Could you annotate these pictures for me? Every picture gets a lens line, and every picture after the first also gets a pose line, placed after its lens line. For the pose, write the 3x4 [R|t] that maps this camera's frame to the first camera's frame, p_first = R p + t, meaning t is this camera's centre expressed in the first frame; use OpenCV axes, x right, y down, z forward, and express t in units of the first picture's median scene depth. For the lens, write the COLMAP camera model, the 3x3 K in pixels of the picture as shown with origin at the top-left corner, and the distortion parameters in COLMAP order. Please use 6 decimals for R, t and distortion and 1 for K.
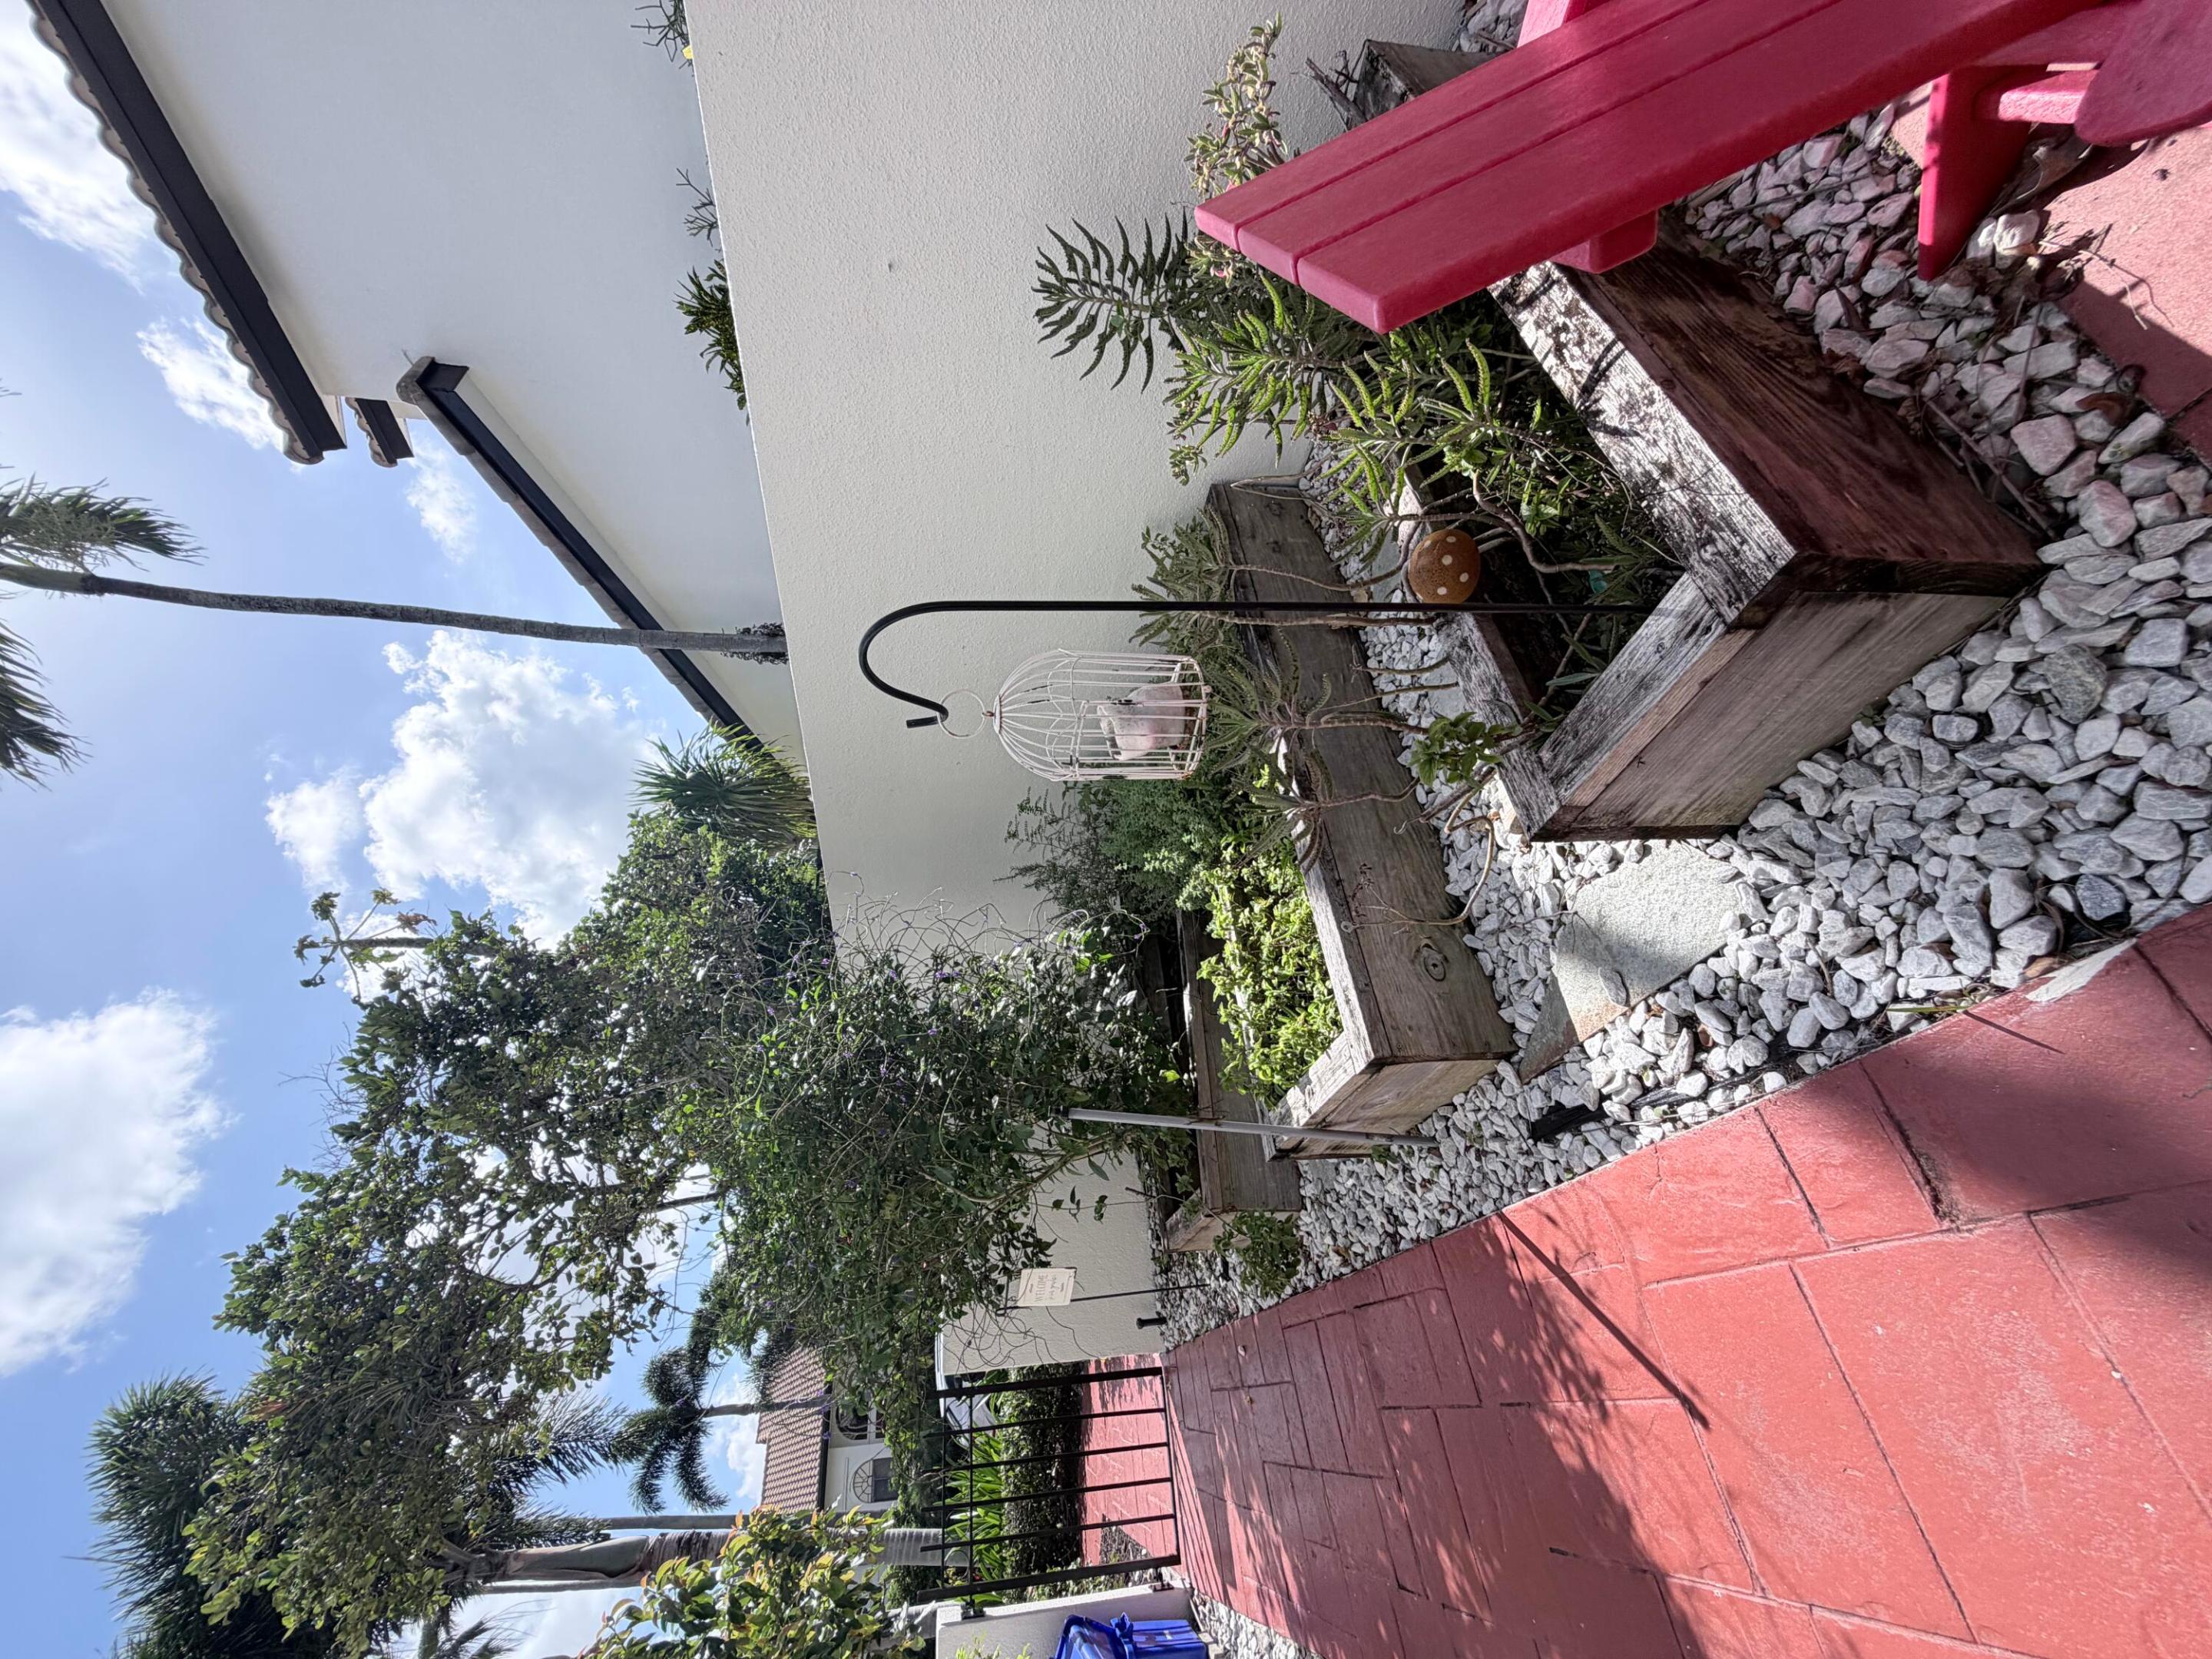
lens RADIAL K [[886.0, 0, 1095.1], [0, 886.0, 821.0], [0, 0, 1]] dist [-0.004710, -0.000160]
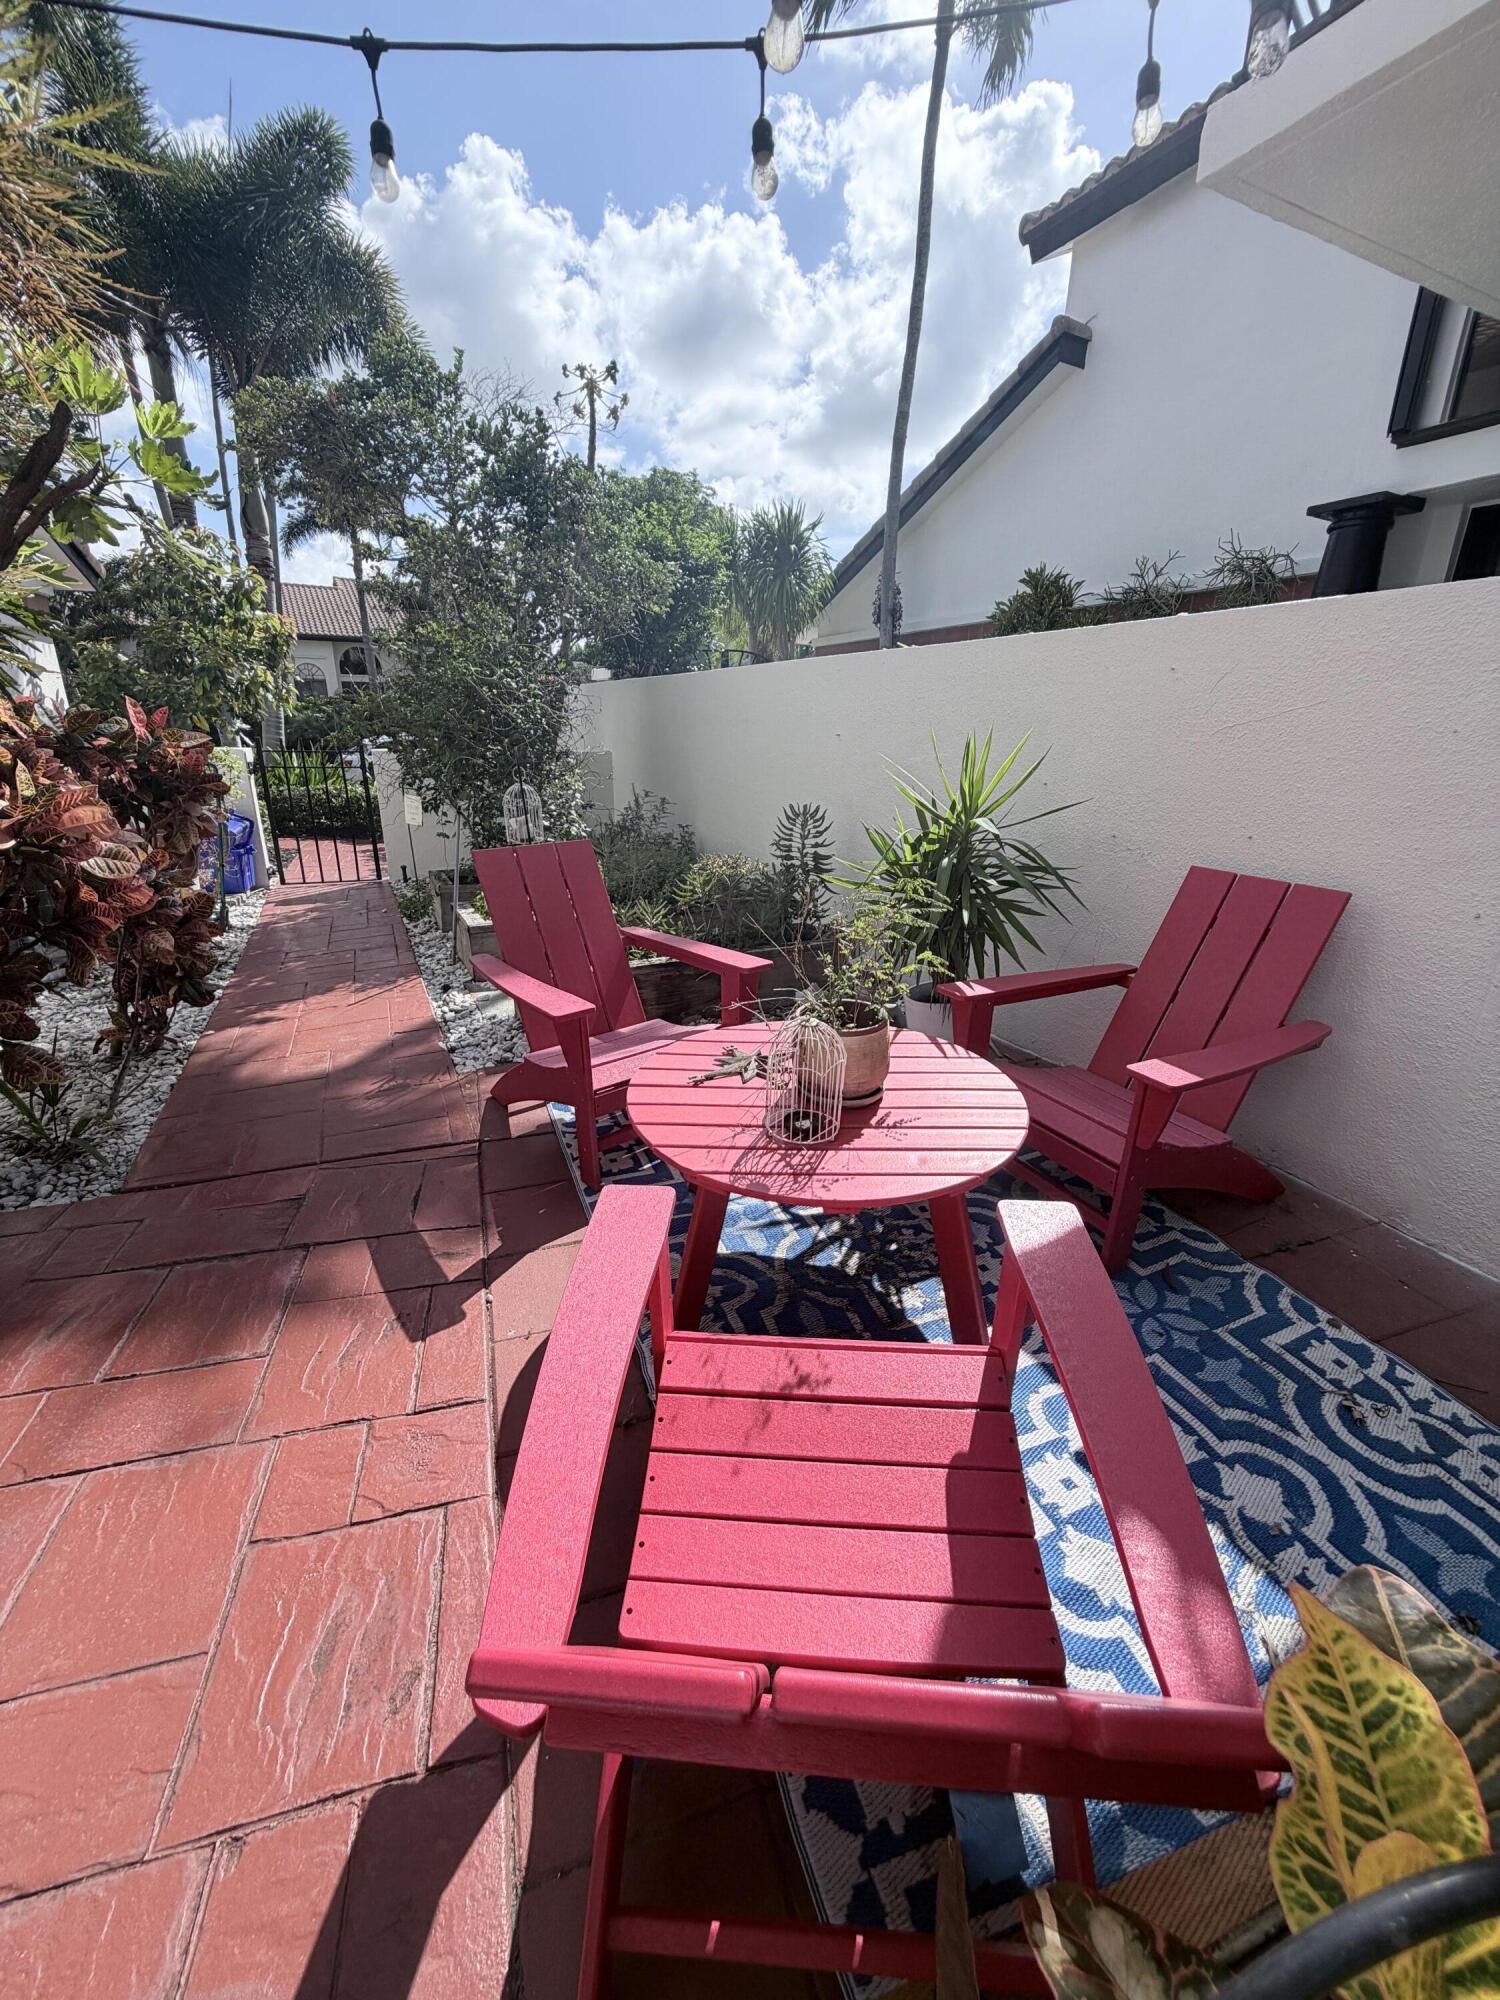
lens RADIAL K [[801.1, 0, 743.0], [0, 801.1, 1000.6], [0, 0, 1]] dist [-0.004710, -0.000160]
pose [[-0.028627, 0.988721, 0.147008, 0.054072], [-0.987180, -0.051067, 0.151219, -0.320204], [0.157020, -0.140794, 0.977508, -0.440271]]
